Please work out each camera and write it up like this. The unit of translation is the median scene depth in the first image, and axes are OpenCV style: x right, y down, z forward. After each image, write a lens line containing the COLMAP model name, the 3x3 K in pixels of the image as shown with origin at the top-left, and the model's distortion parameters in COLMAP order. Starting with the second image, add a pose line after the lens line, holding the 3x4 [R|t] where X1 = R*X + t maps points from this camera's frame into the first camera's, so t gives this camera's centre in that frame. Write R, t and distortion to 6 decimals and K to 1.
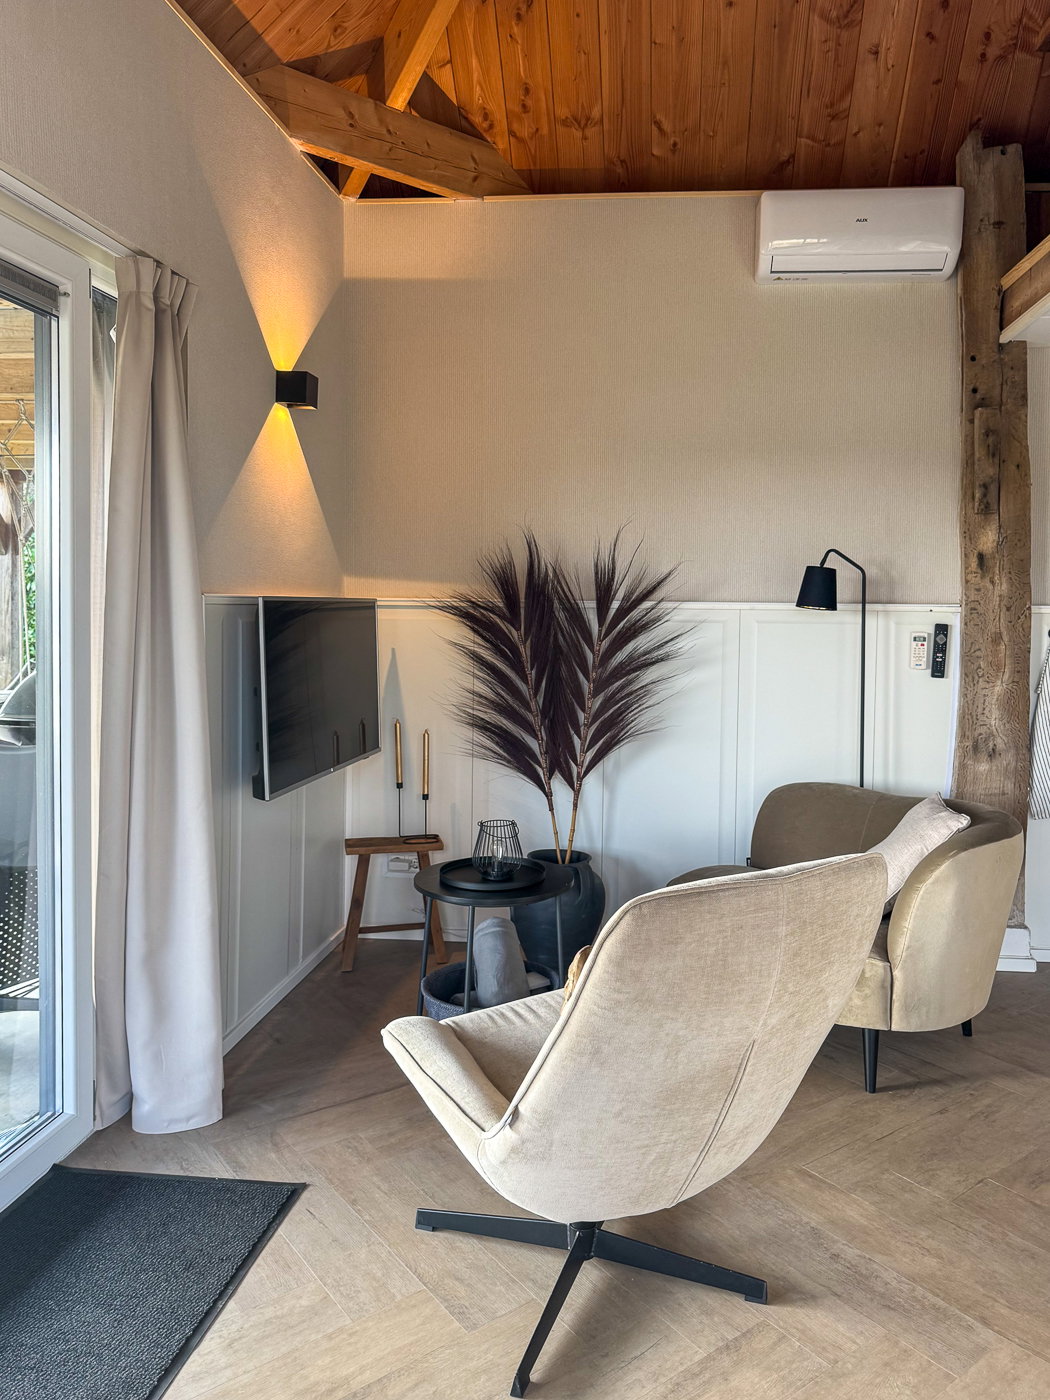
lens RADIAL K [[1004.8, 0, 603.1], [0, 1004.8, 663.9], [0, 0, 1]] dist [0.009920, 0.001114]
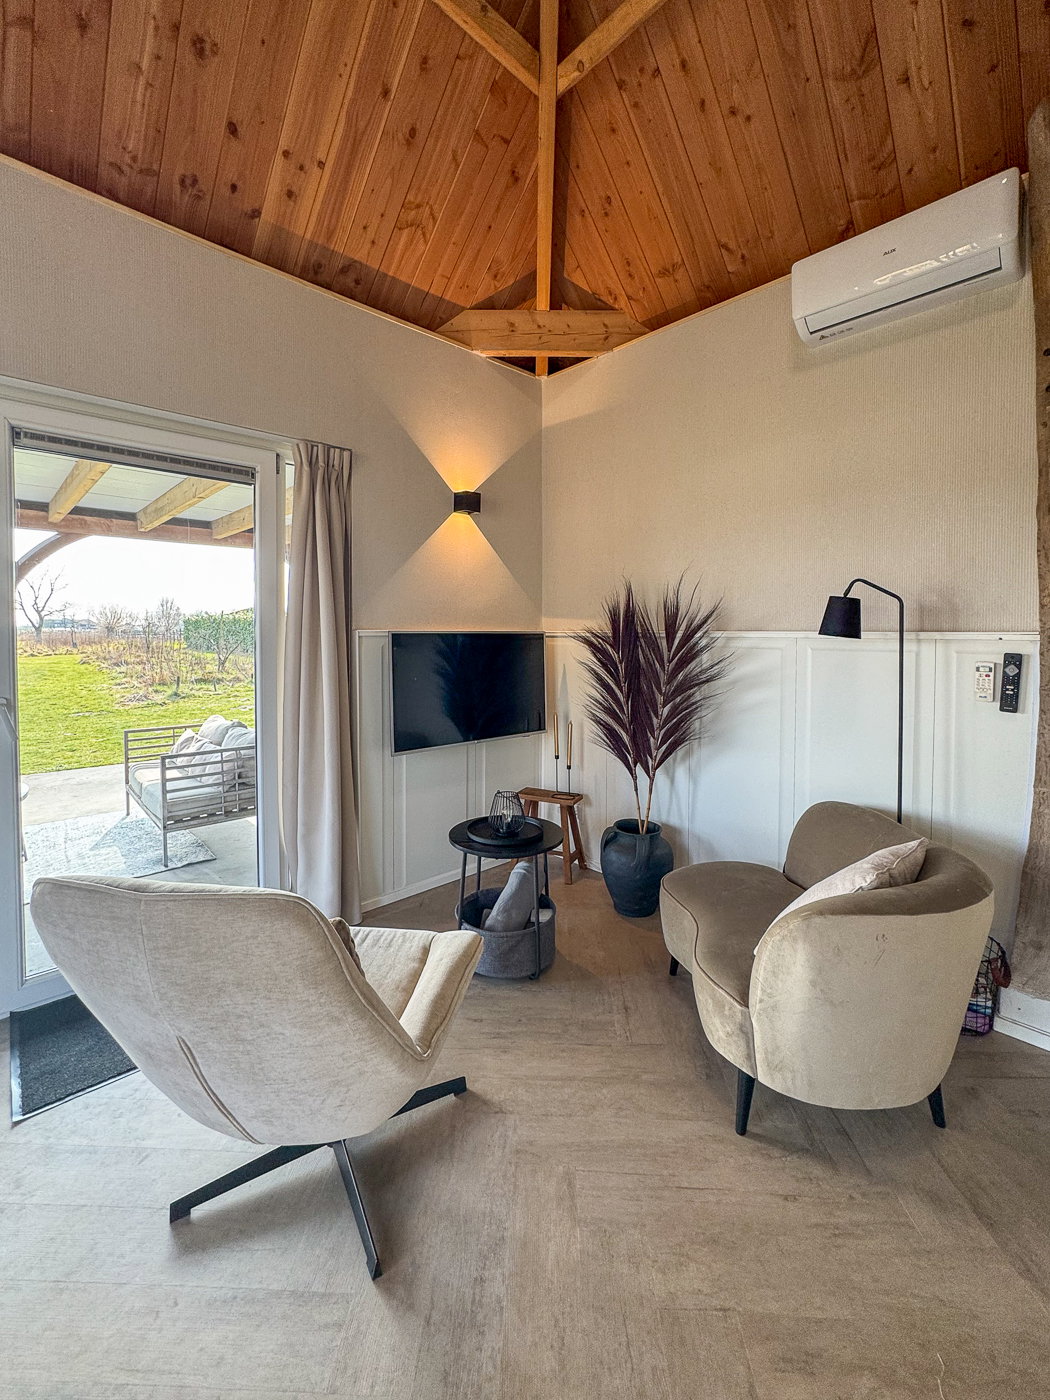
lens RADIAL K [[595.1, 0, 542.6], [0, 595.1, 653.1], [0, 0, 1]] dist [-0.036120, 0.014583]
pose [[0.759598, 0.014394, -0.650234, 0.362882], [-0.032412, 0.999351, -0.015742, -0.018249], [0.649585, 0.033033, 0.759571, 0.324654]]
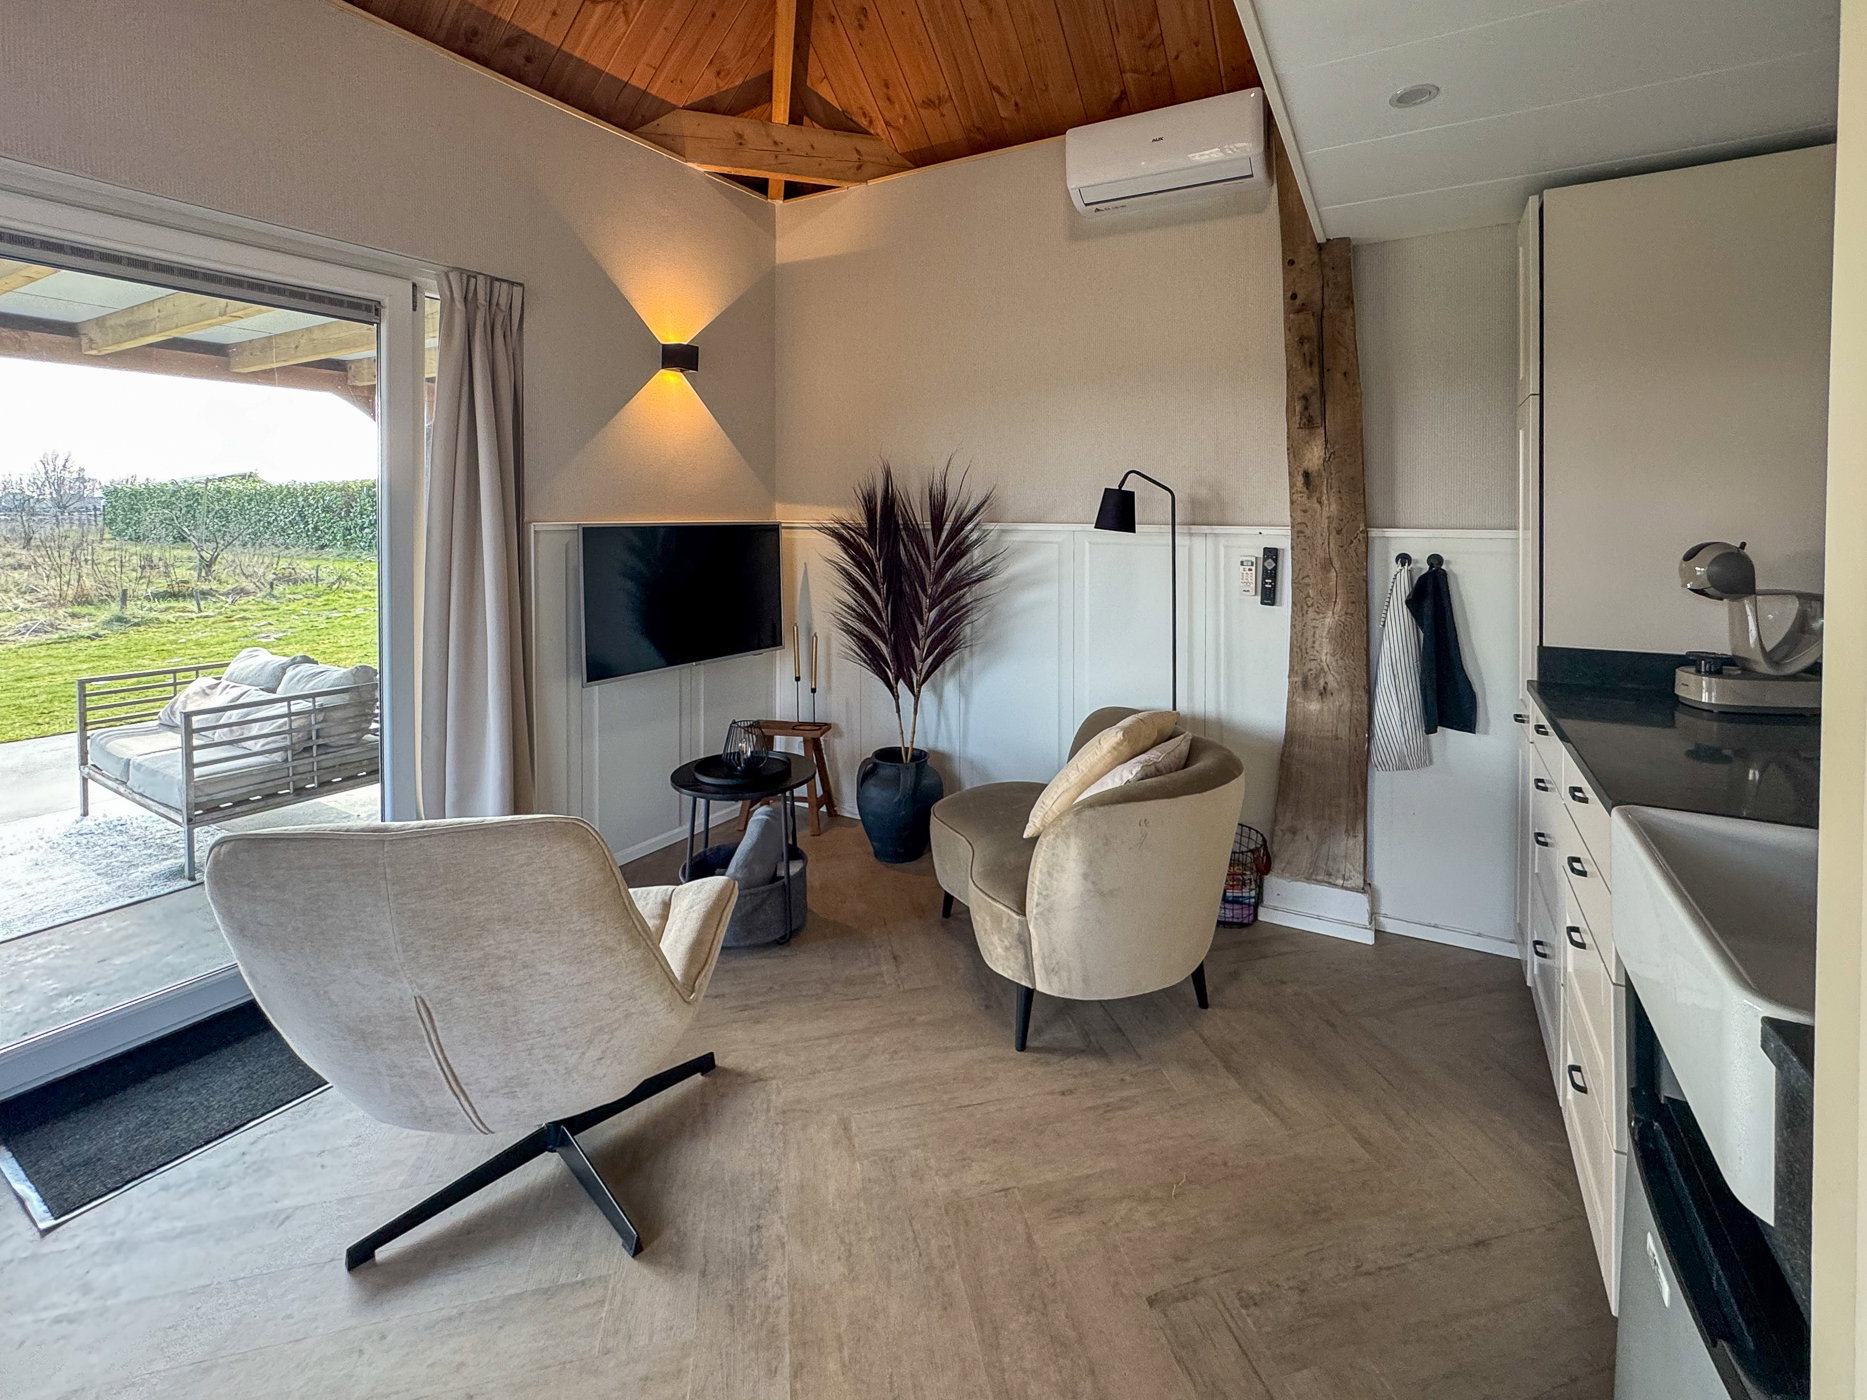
lens RADIAL K [[821.6, 0, 997.6], [0, 821.6, 530.7], [0, 0, 1]] dist [-0.021863, 0.000503]
pose [[0.916541, 0.001946, -0.399935, 0.414556], [-0.017795, 0.999196, -0.035919, -0.023879], [0.399544, 0.040038, 0.915839, 0.207732]]
